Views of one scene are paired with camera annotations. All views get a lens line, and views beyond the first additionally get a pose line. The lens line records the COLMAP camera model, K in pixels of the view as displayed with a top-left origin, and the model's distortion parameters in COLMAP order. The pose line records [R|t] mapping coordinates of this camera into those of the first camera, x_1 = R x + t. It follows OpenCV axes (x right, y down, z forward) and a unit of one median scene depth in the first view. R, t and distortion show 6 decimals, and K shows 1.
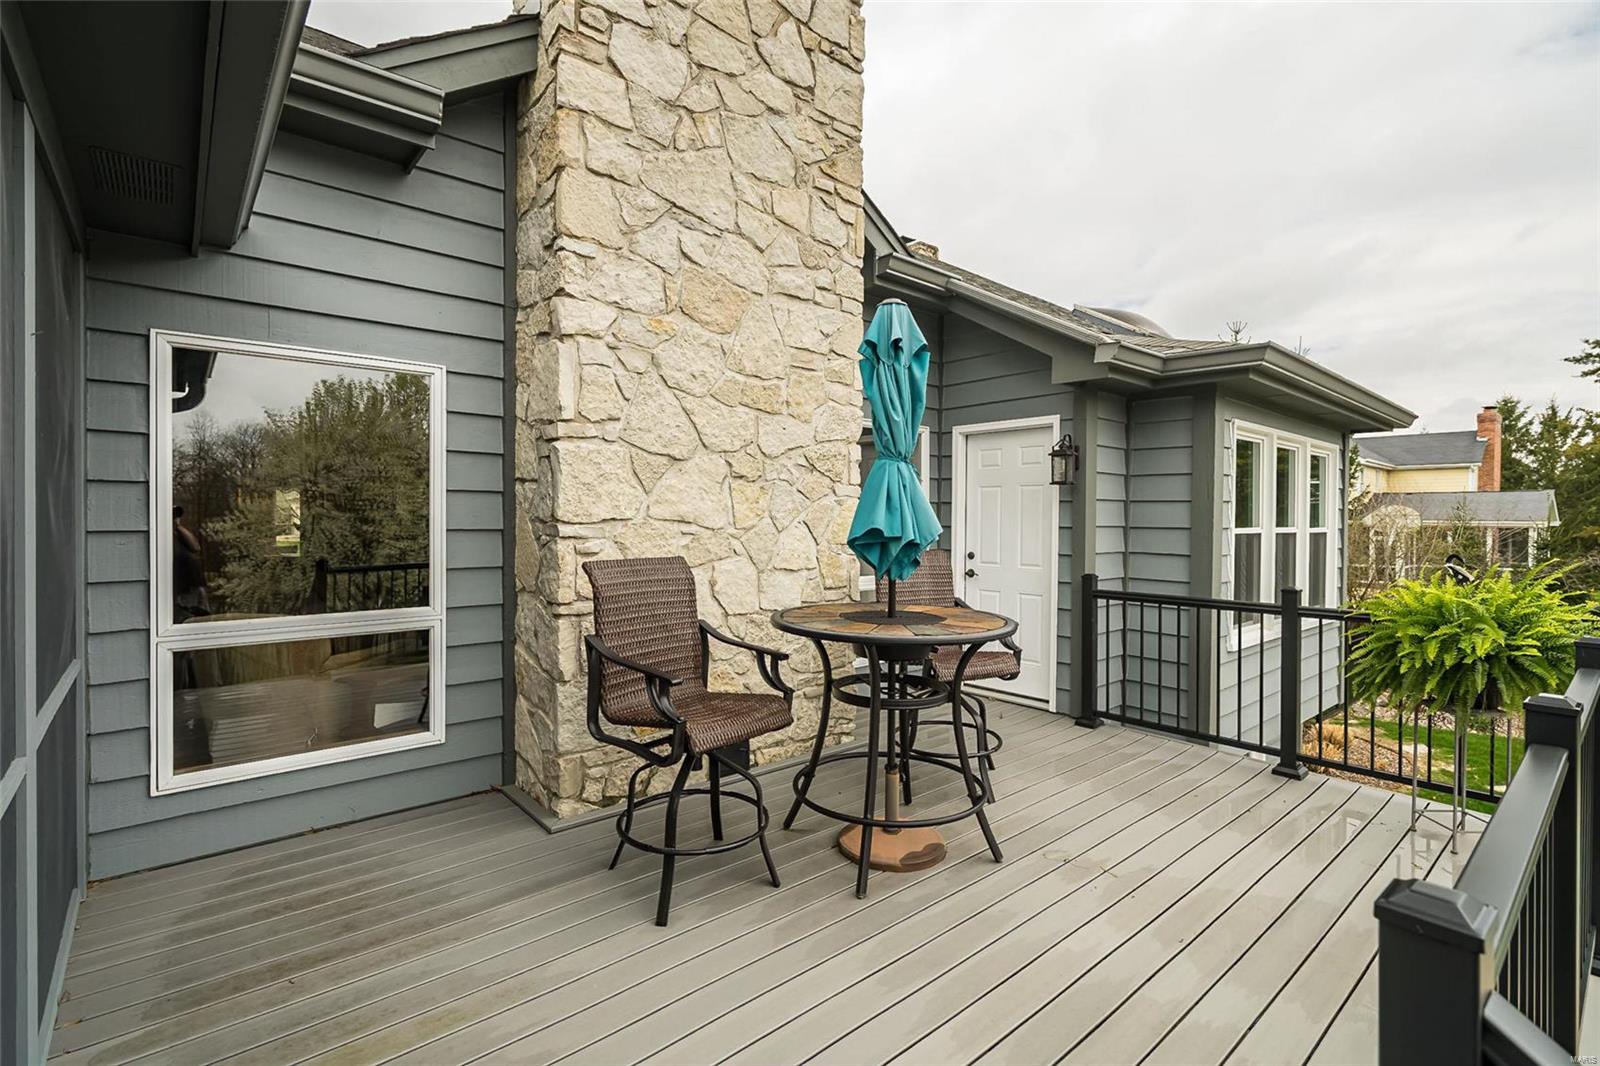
lens RADIAL K [[718.3, 0, 798.8], [0, 718.3, 517.3], [0, 0, 1]] dist [-0.000001, -0.000144]
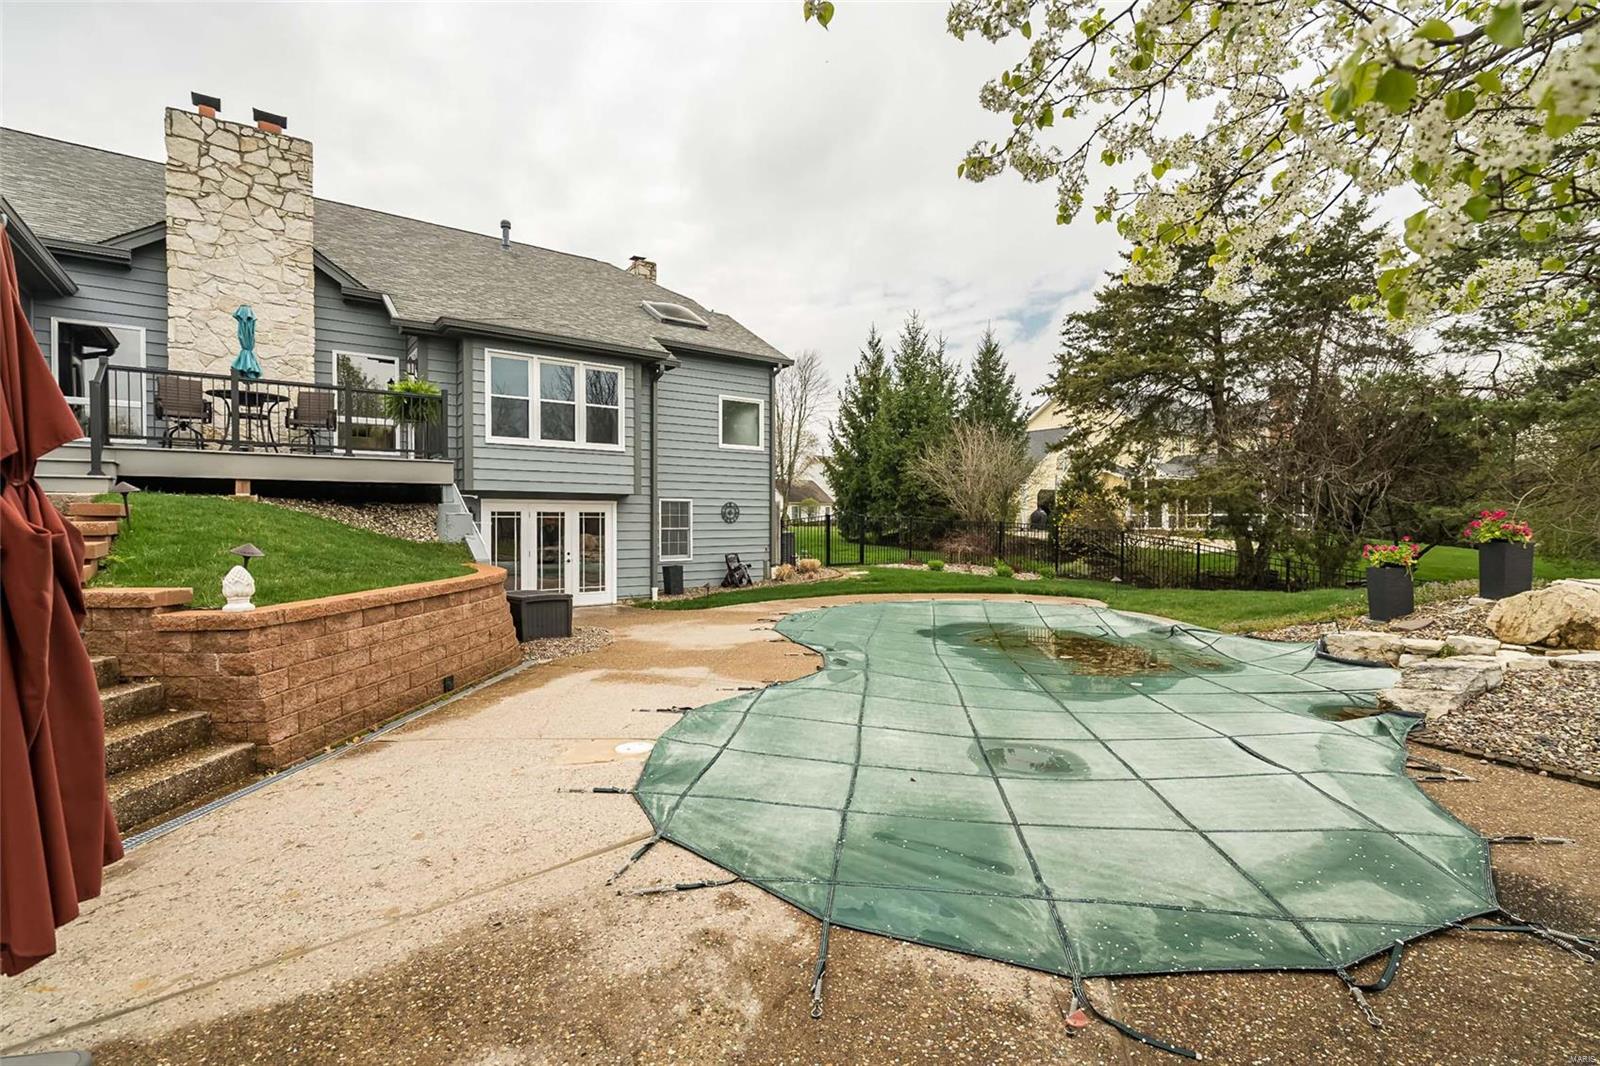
lens RADIAL K [[718.3, 0, 794.2], [0, 718.3, 532.1], [0, 0, 1]] dist [-0.000001, -0.000144]
pose [[0.995174, 0.000941, -0.098125, 2.790119], [-0.000015, 0.999955, 0.009437, 0.692249], [0.098130, -0.009390, 0.995129, -1.989040]]
